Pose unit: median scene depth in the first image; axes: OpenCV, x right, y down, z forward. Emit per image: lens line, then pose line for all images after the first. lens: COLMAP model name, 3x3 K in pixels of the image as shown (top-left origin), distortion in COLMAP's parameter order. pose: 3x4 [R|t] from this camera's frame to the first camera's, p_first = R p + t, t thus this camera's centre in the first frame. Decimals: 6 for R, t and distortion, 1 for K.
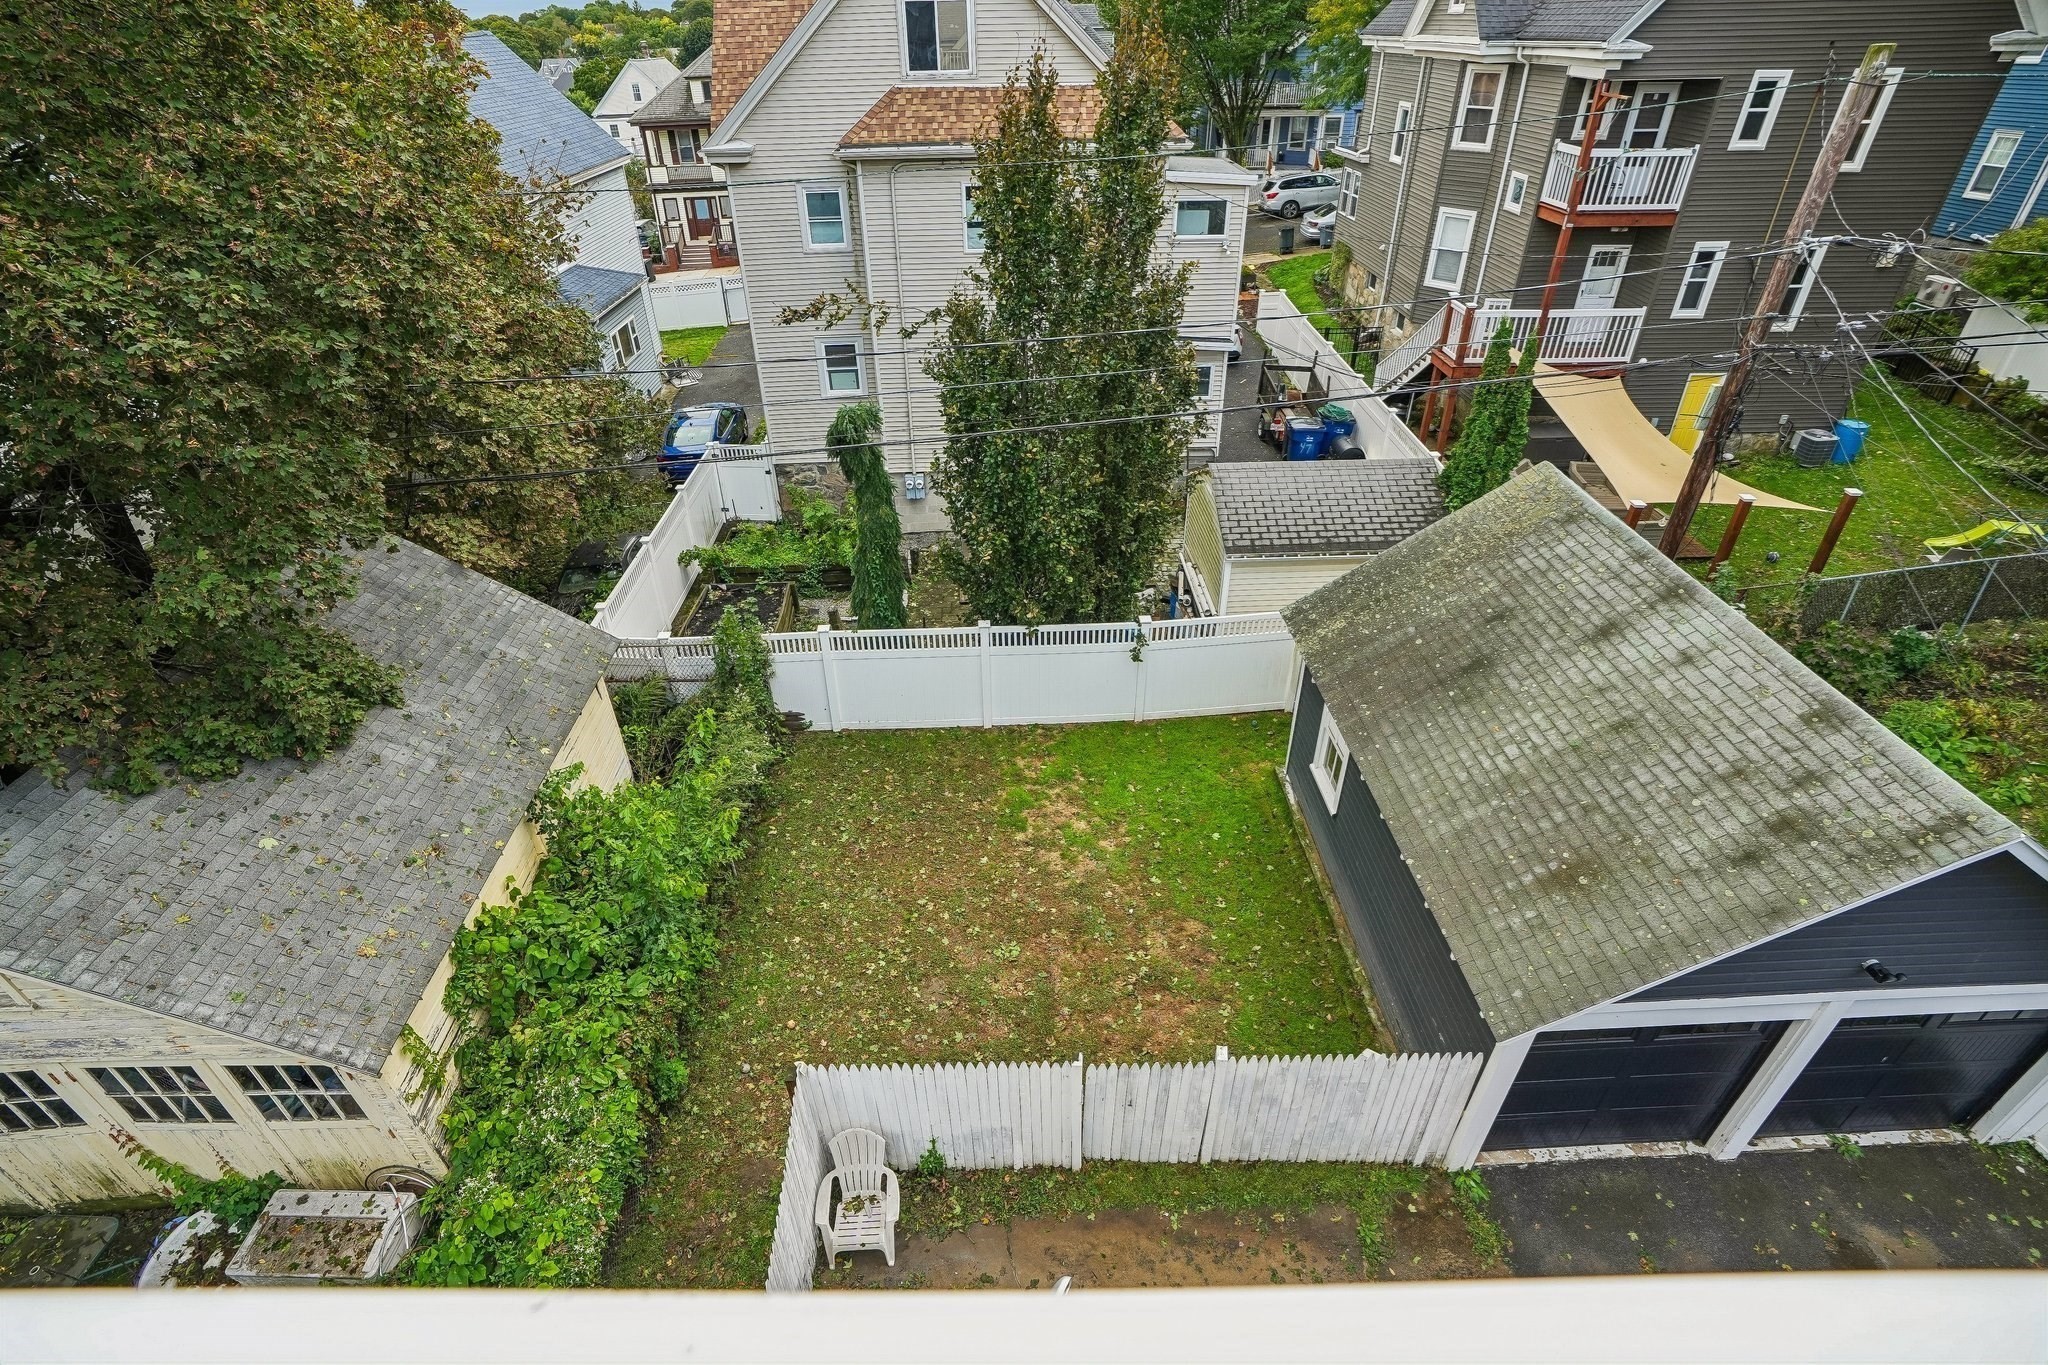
lens RADIAL K [[999.1, 0, 1024.0], [0, 999.1, 682.5], [0, 0, 1]] dist [-0.072425, 0.033643]
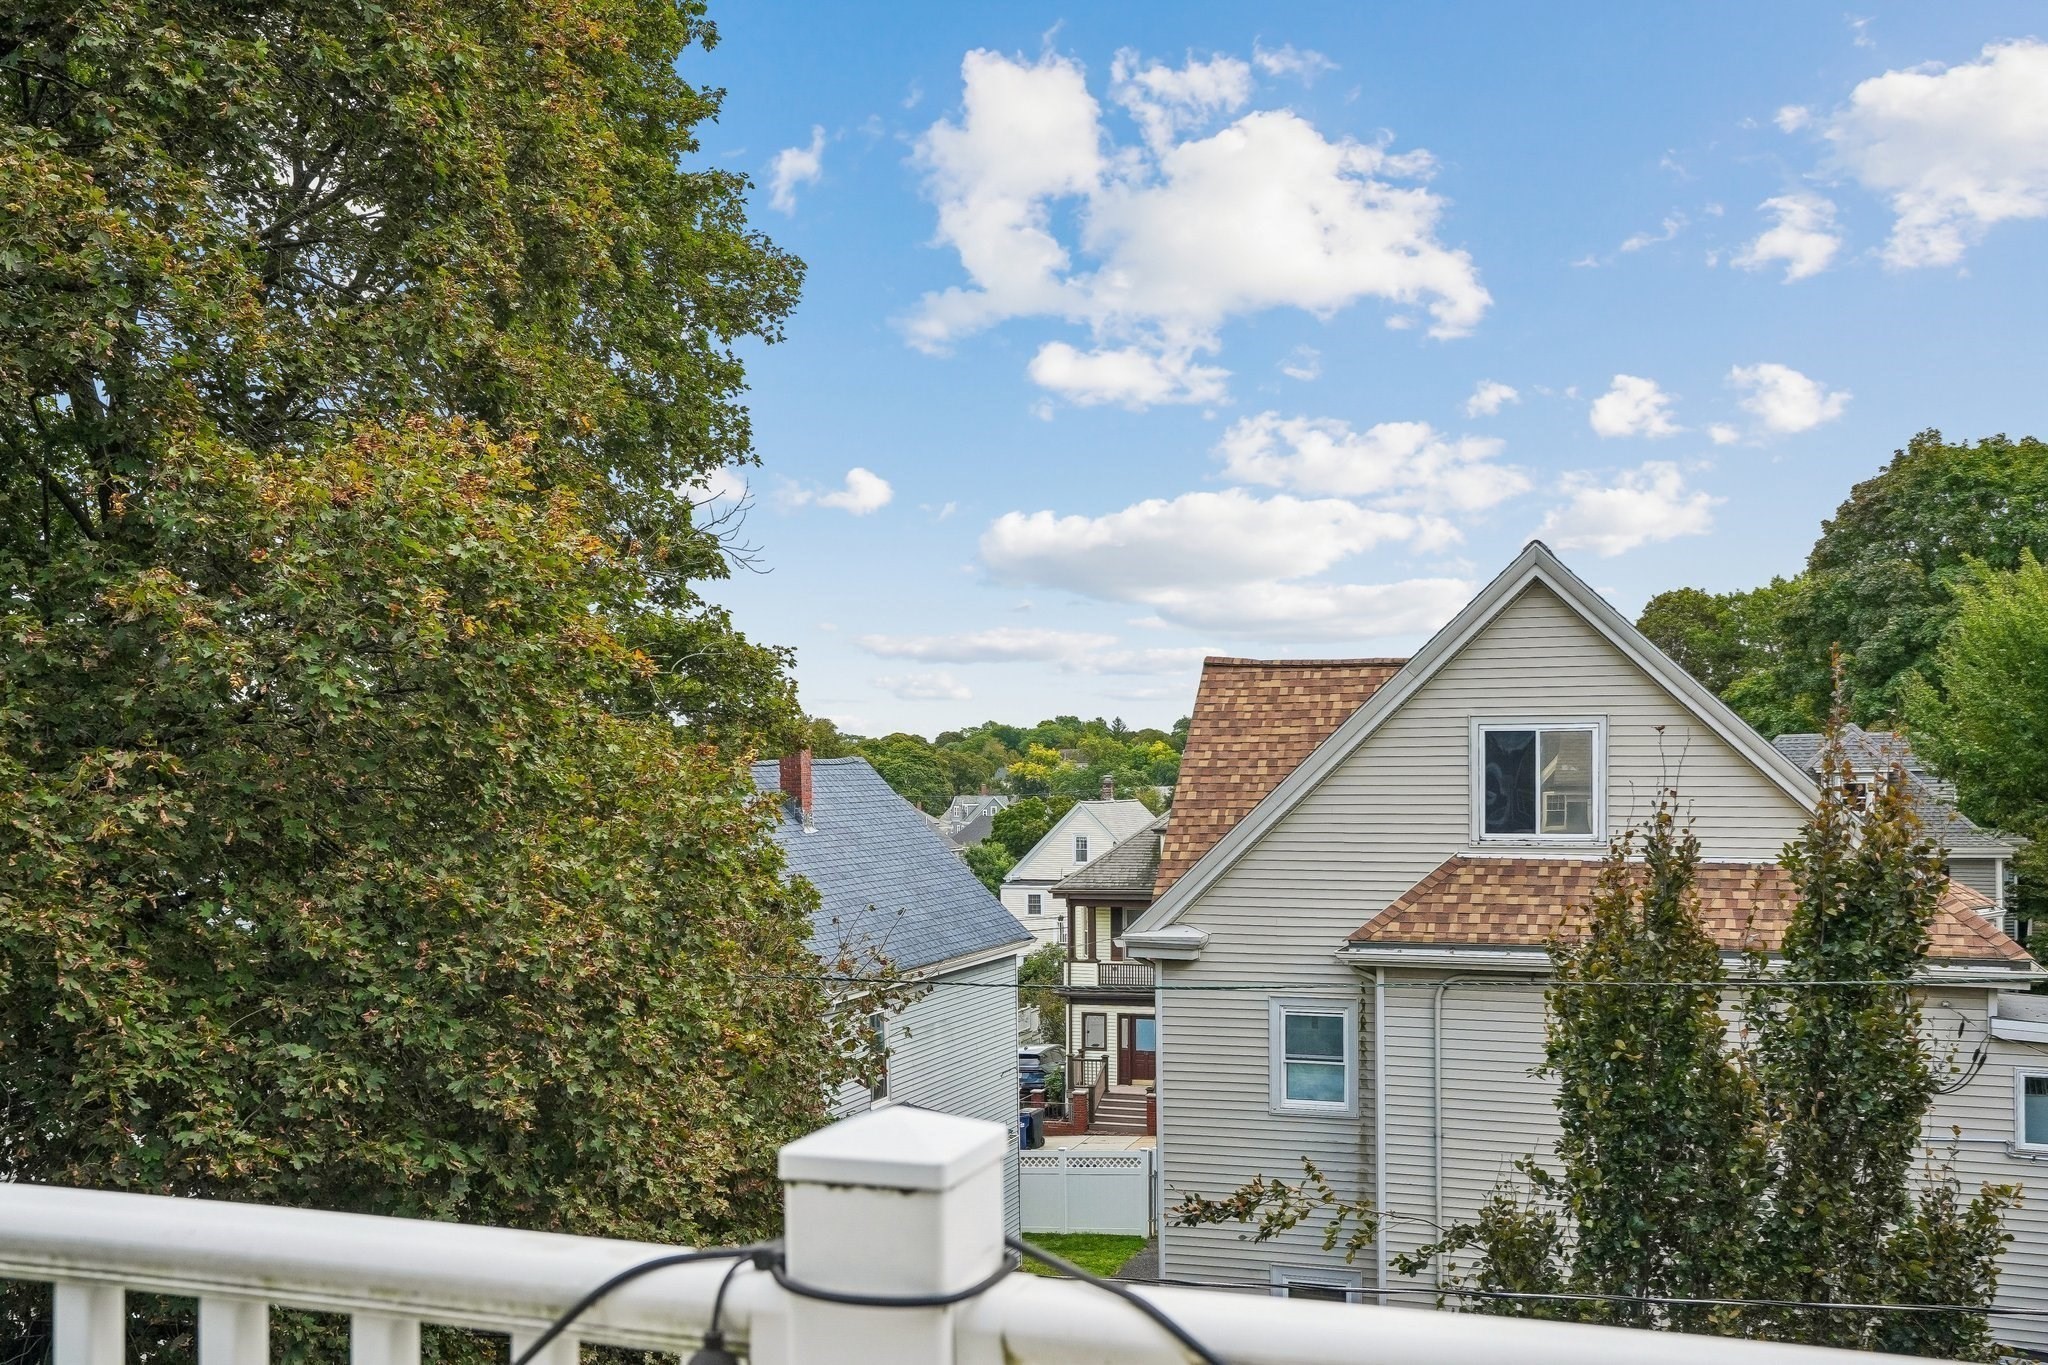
lens RADIAL K [[2021.1, 0, 1029.5], [0, 2021.1, 796.3], [0, 0, 1]] dist [0.117813, 0.006557]
pose [[0.935518, 0.015076, -0.352956, 0.076411], [-0.204964, 0.836911, -0.507513, 0.035448], [0.287742, 0.547131, 0.786036, -0.059853]]
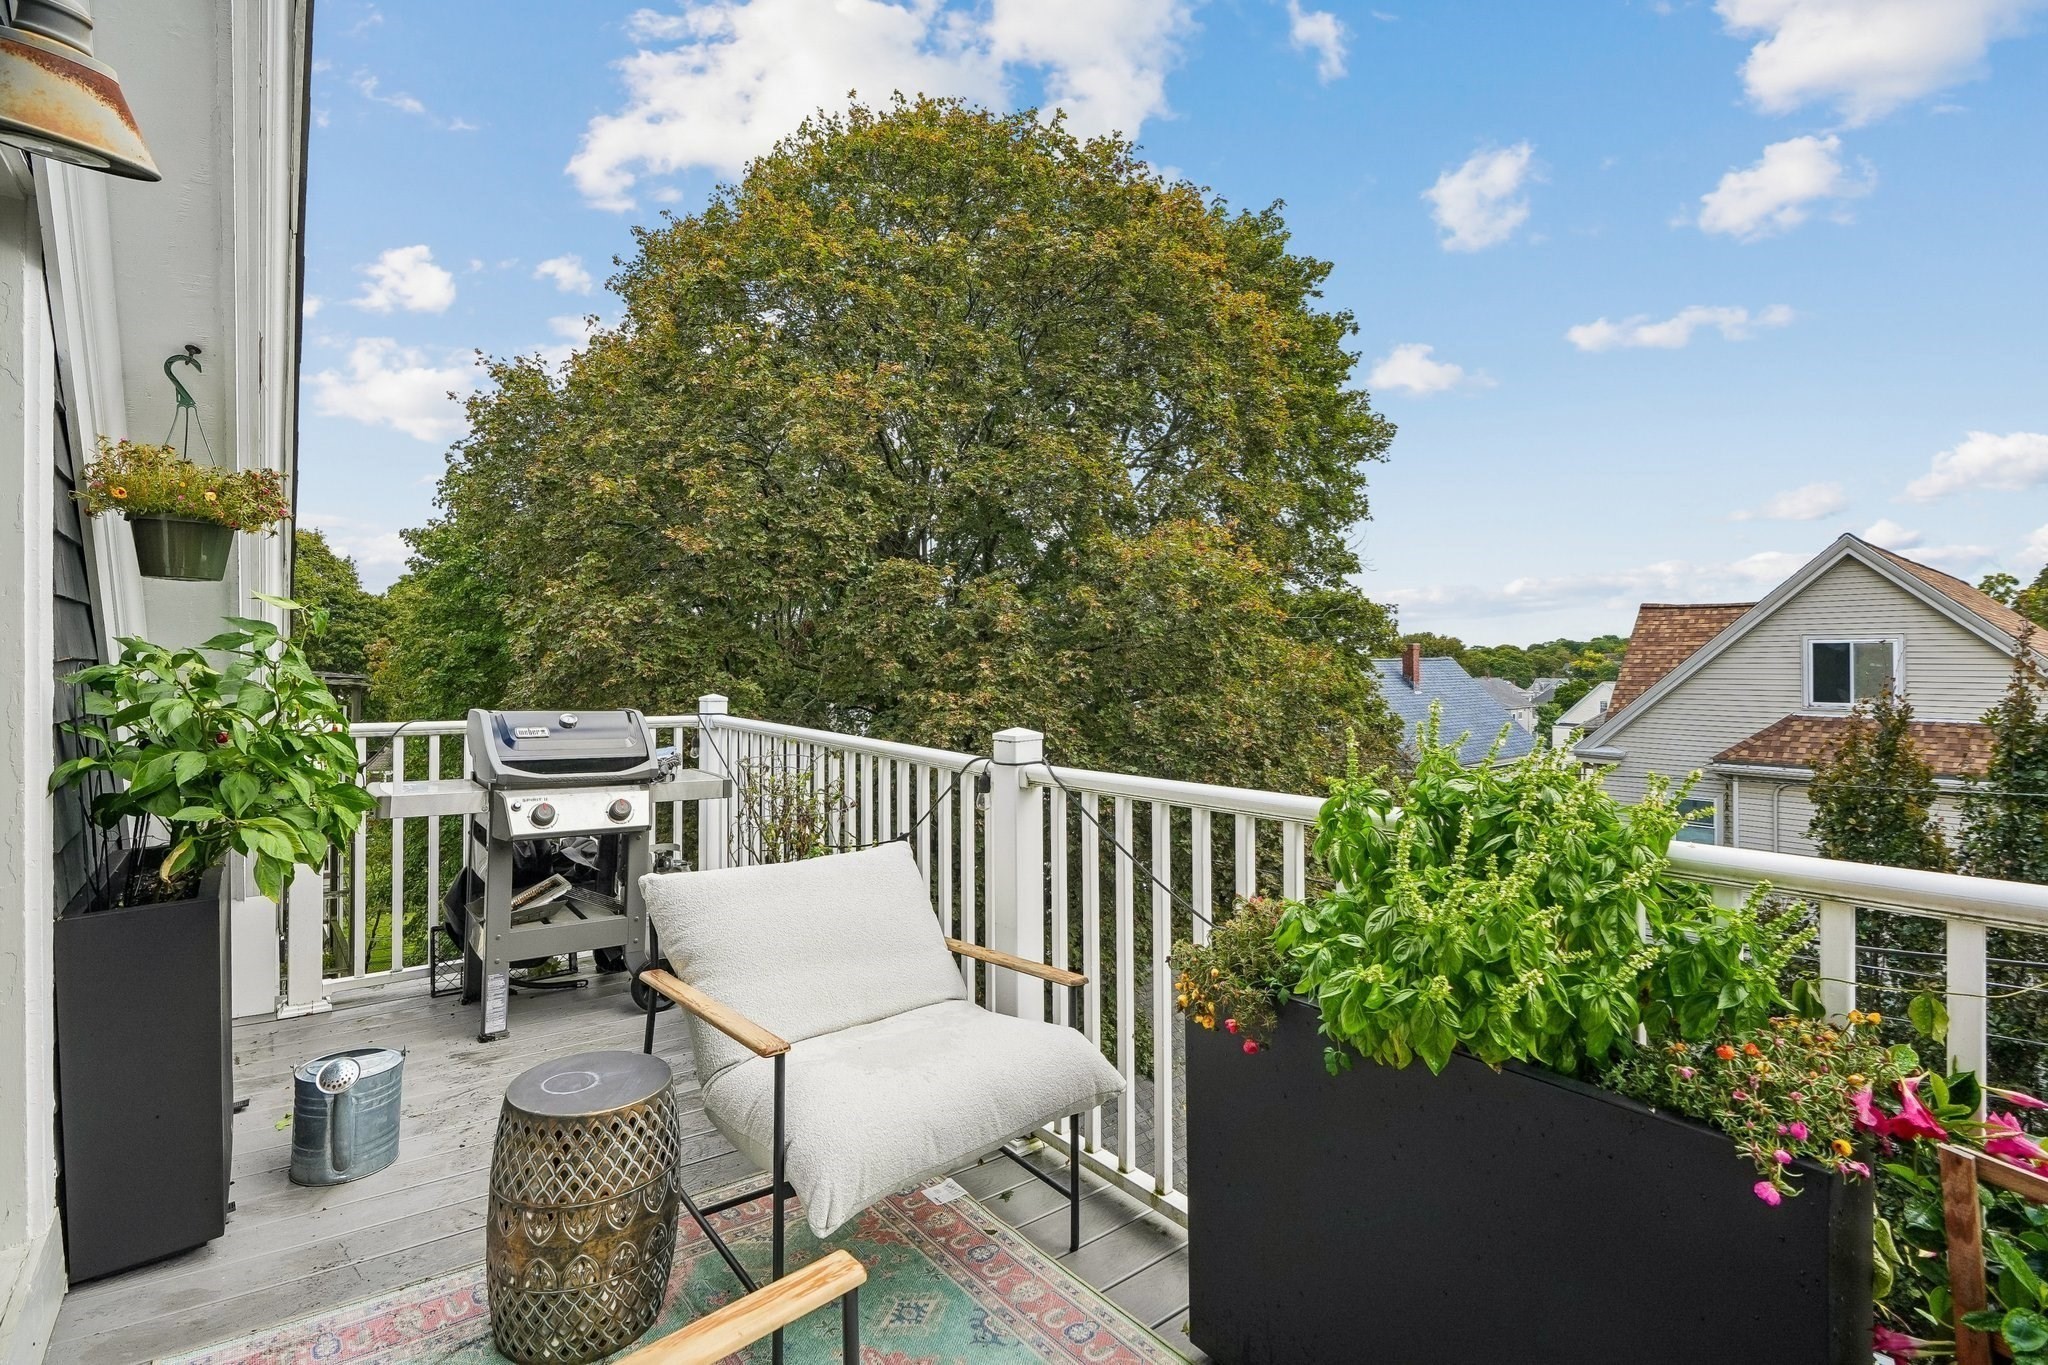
lens RADIAL K [[946.6, 0, 1013.9], [0, 946.6, 654.4], [0, 0, 1]] dist [0.000517, 0.000691]
pose [[0.618623, 0.010068, -0.785624, 0.192061], [-0.449358, 0.824769, -0.343269, 0.057195], [0.644502, 0.565380, 0.514745, -0.092400]]
